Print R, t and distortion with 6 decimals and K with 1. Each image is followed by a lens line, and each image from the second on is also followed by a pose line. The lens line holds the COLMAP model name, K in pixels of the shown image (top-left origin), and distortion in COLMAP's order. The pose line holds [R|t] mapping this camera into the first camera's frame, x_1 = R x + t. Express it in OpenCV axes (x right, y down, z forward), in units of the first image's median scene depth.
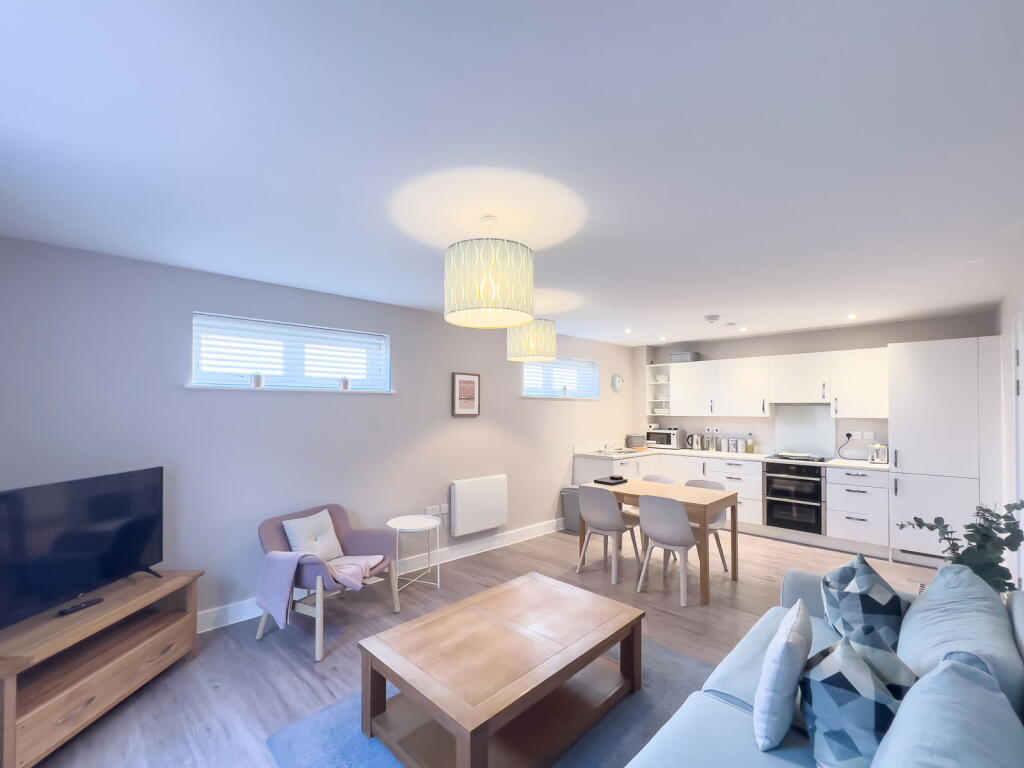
lens RADIAL K [[440.0, 0, 516.2], [0, 440.0, 405.6], [0, 0, 1]] dist [-0.000469, -0.000168]
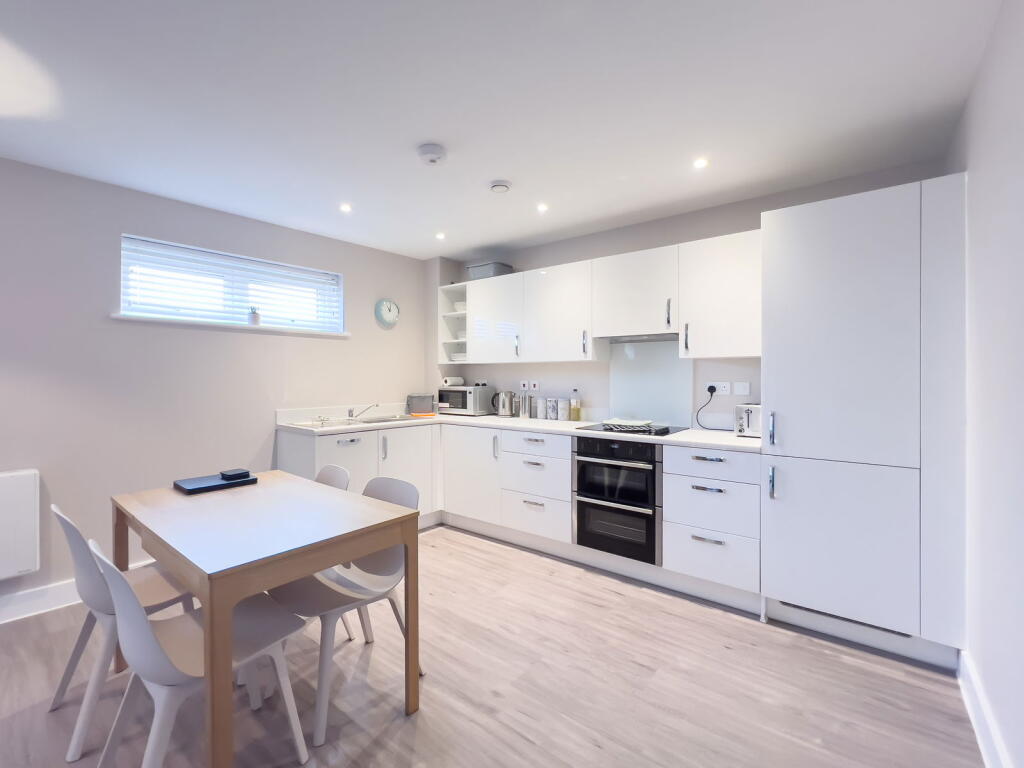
lens RADIAL K [[460.0, 0, 497.9], [0, 460.0, 378.1], [0, 0, 1]] dist [-0.000145, -0.000022]
pose [[0.995824, -0.001807, 0.091272, 0.405719], [0.000567, 0.999907, 0.013613, 0.043177], [-0.091288, -0.013504, 0.995733, 0.402579]]
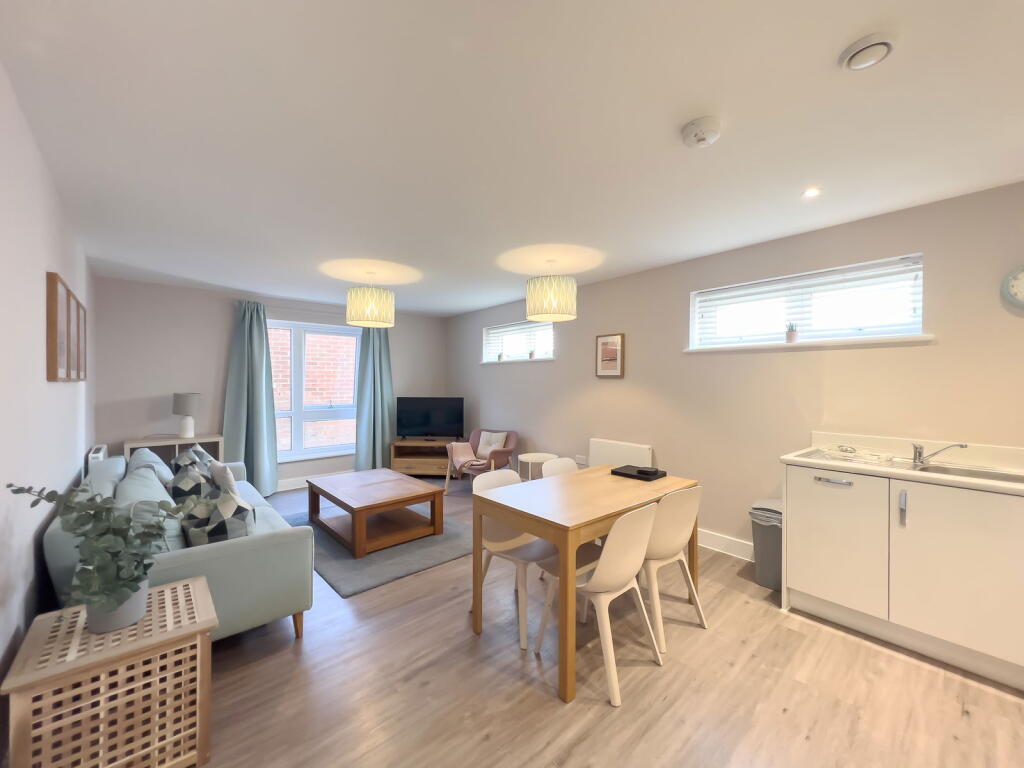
lens RADIAL K [[416.8, 0, 512.0], [0, 416.8, 384.0], [0, 0, 1]] dist [0.000864, 0.000343]
pose [[-0.086304, 0.003879, -0.996261, 0.738508], [0.007757, 0.999965, 0.003221, 0.029439], [0.996239, -0.007450, -0.086331, 0.747716]]
